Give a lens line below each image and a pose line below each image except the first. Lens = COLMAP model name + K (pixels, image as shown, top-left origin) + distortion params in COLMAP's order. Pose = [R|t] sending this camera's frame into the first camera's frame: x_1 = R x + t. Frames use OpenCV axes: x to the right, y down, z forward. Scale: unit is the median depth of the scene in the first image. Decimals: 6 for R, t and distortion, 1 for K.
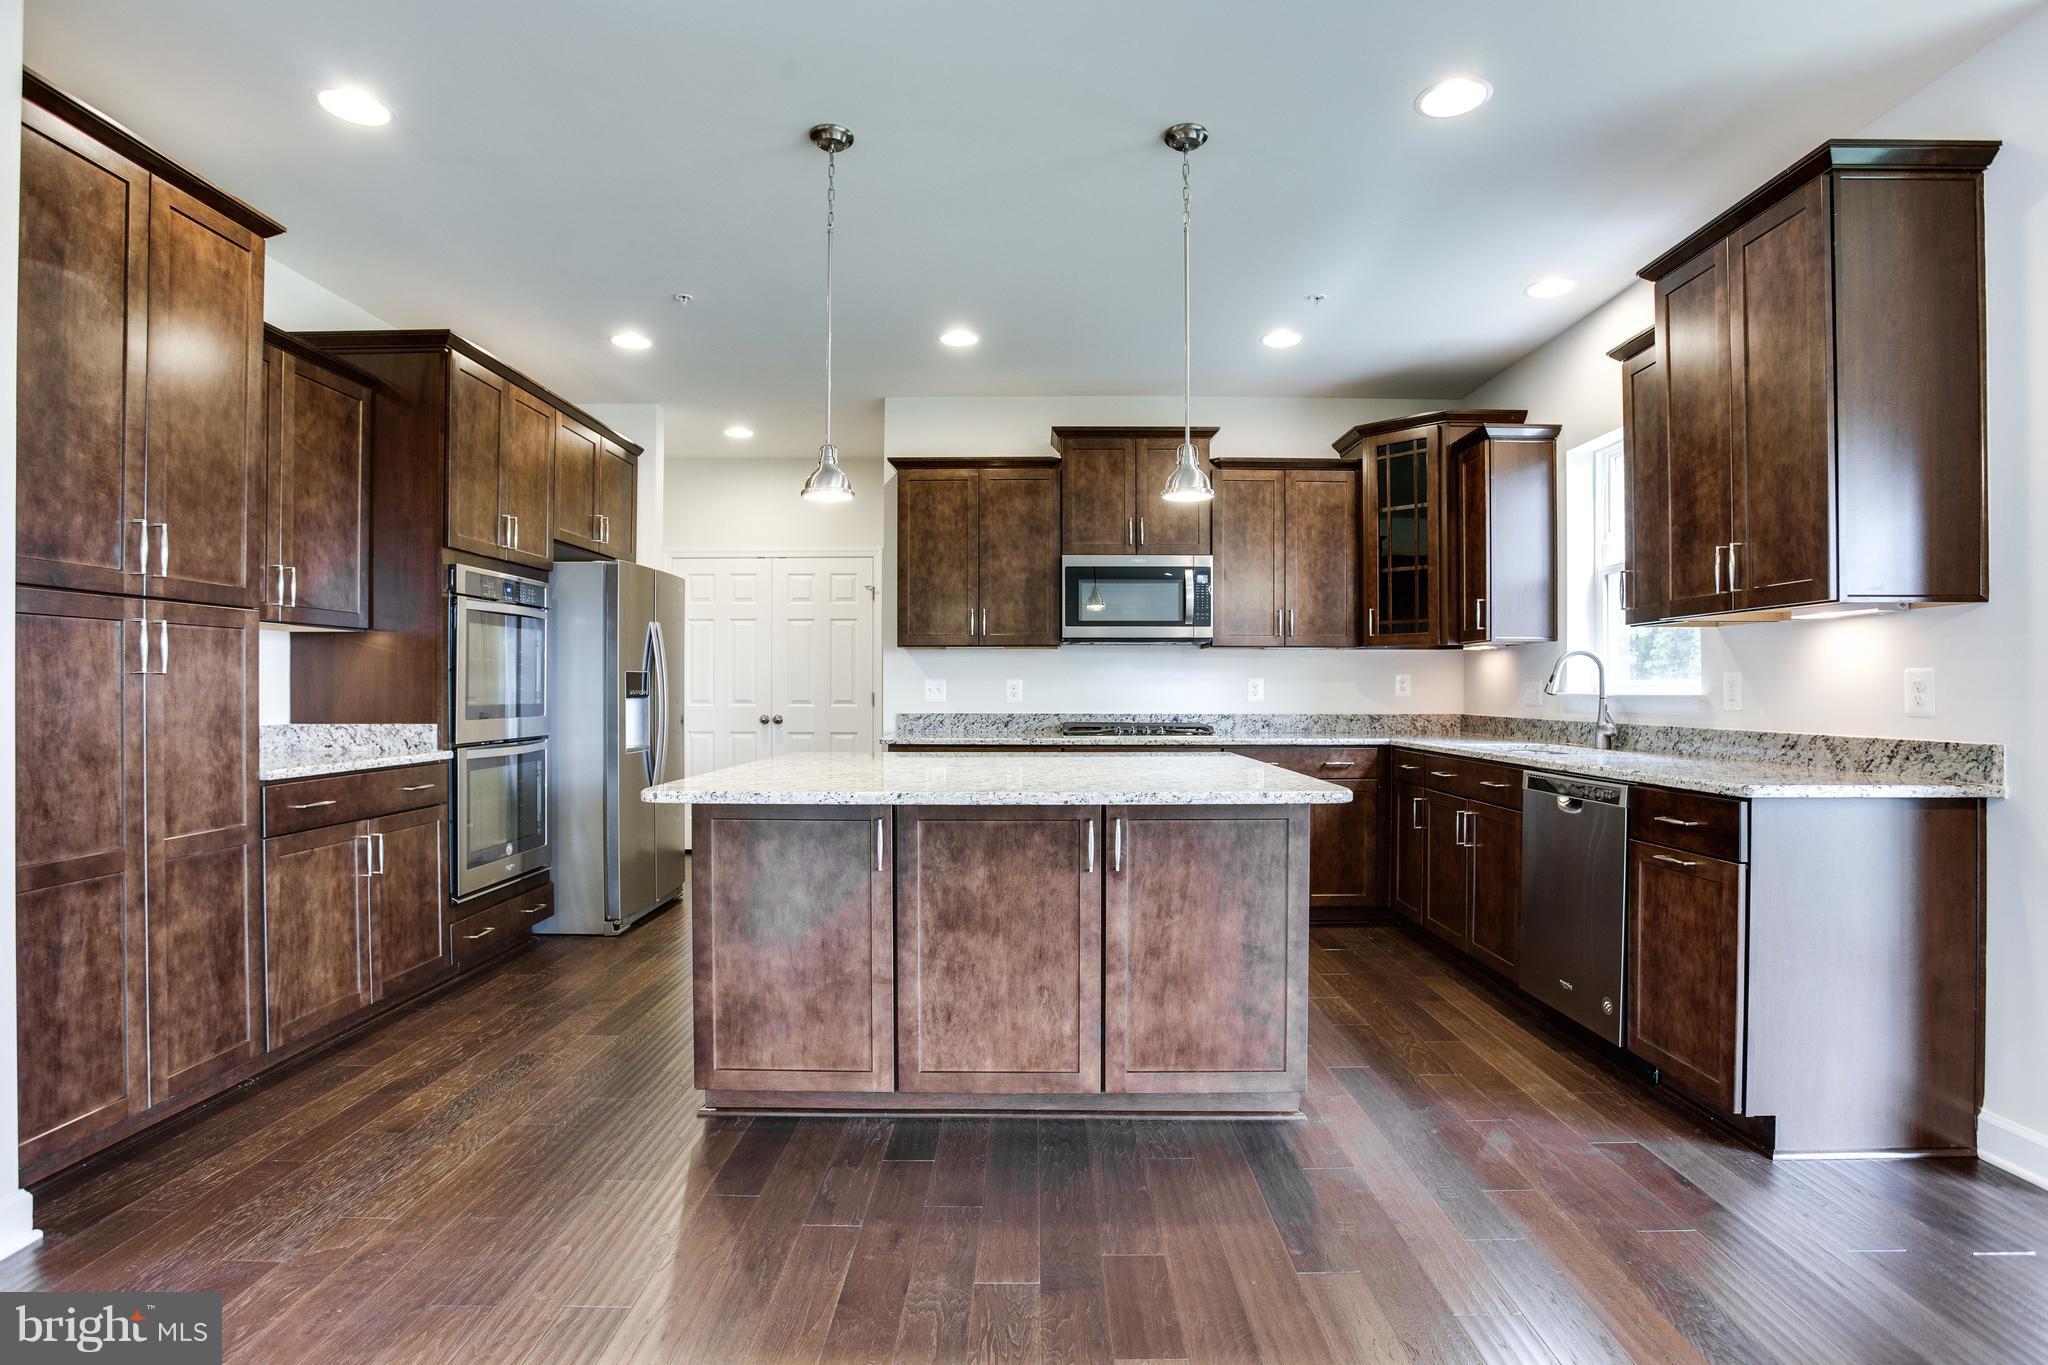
lens RADIAL K [[1011.4, 0, 1037.0], [0, 1011.4, 693.3], [0, 0, 1]] dist [-0.055926, 0.000501]
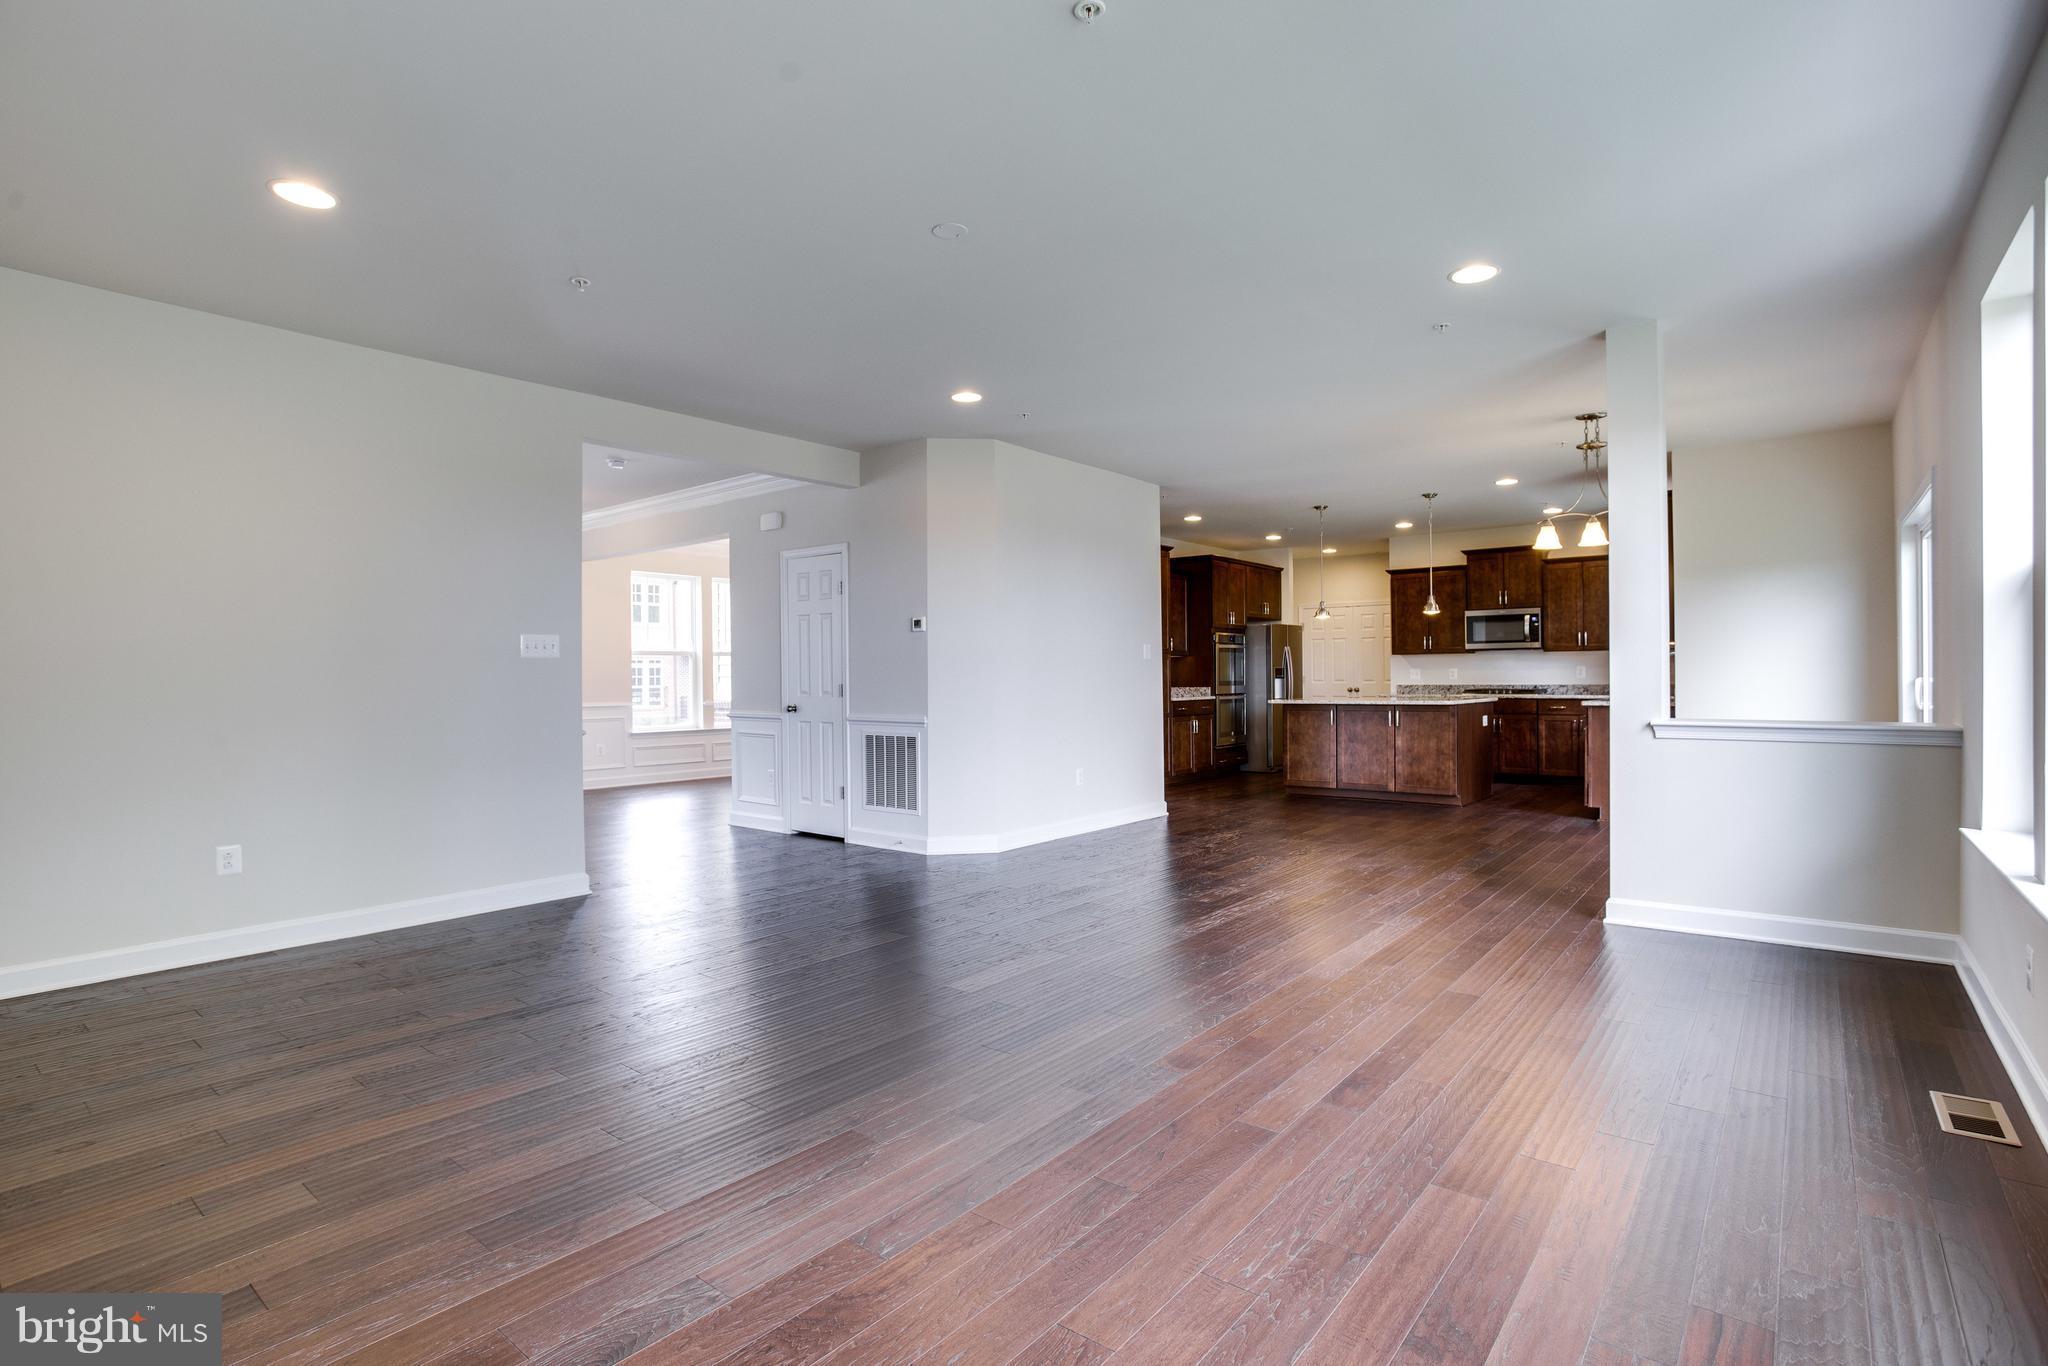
lens RADIAL K [[984.1, 0, 1033.2], [0, 984.1, 703.0], [0, 0, 1]] dist [-0.019214, 0.001300]
pose [[0.787076, 0.007568, -0.616810, 0.745717], [0.008527, 0.999696, 0.023147, 0.004984], [0.616797, -0.023478, 0.786772, -1.544197]]
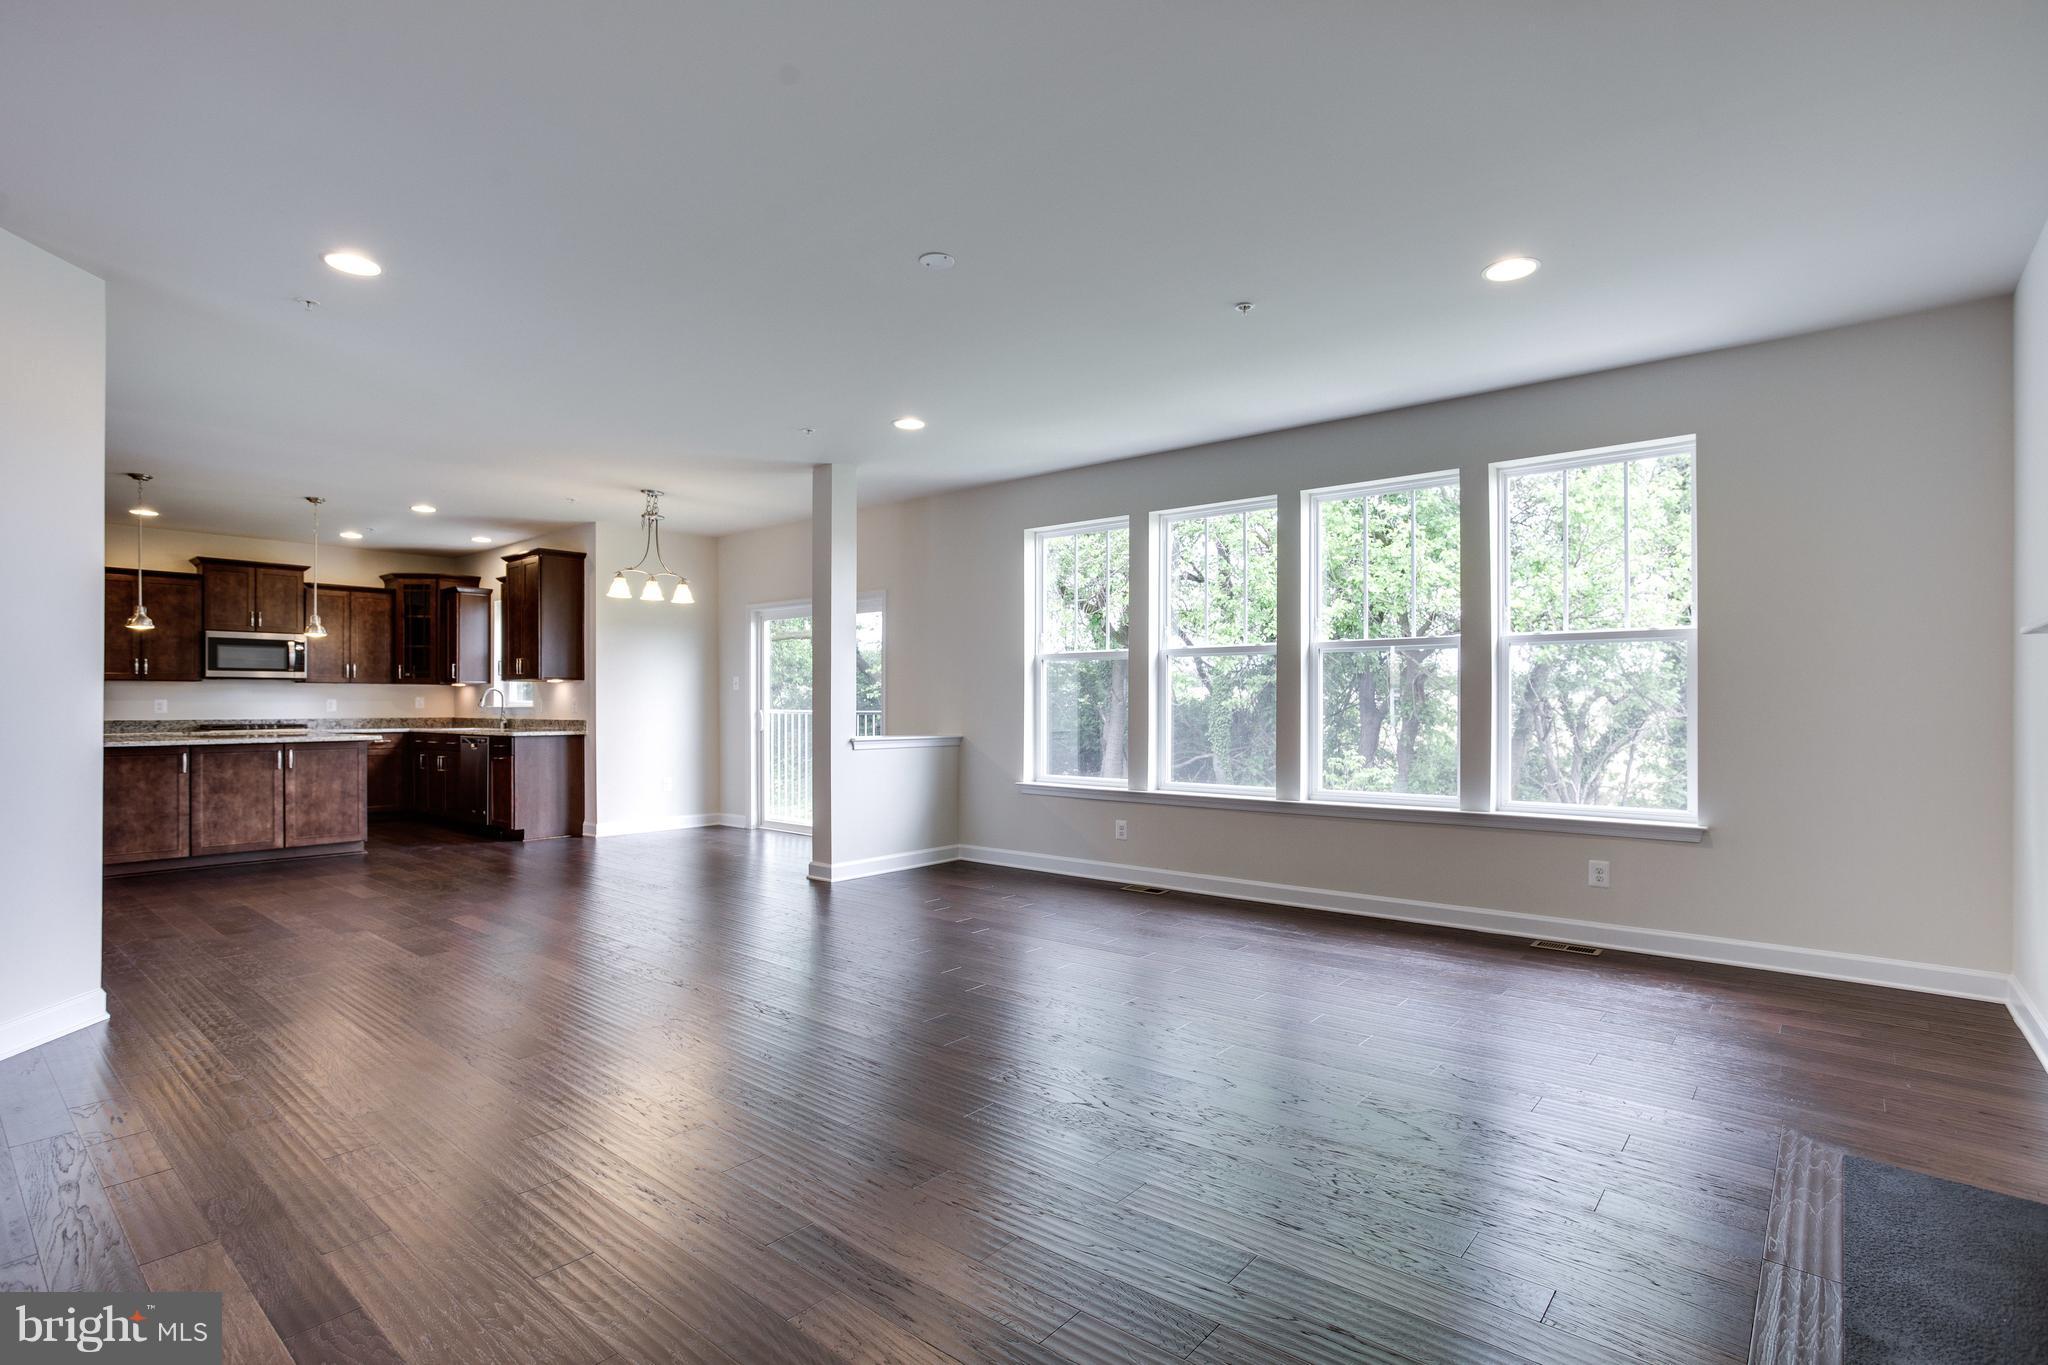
lens RADIAL K [[984.1, 0, 1033.2], [0, 984.1, 702.5], [0, 0, 1]] dist [-0.019214, 0.001300]
pose [[0.644871, 0.000010, 0.764292, -0.431042], [0.004393, 0.999983, -0.003719, 0.005100], [-0.764279, 0.005756, 0.644860, -1.539386]]
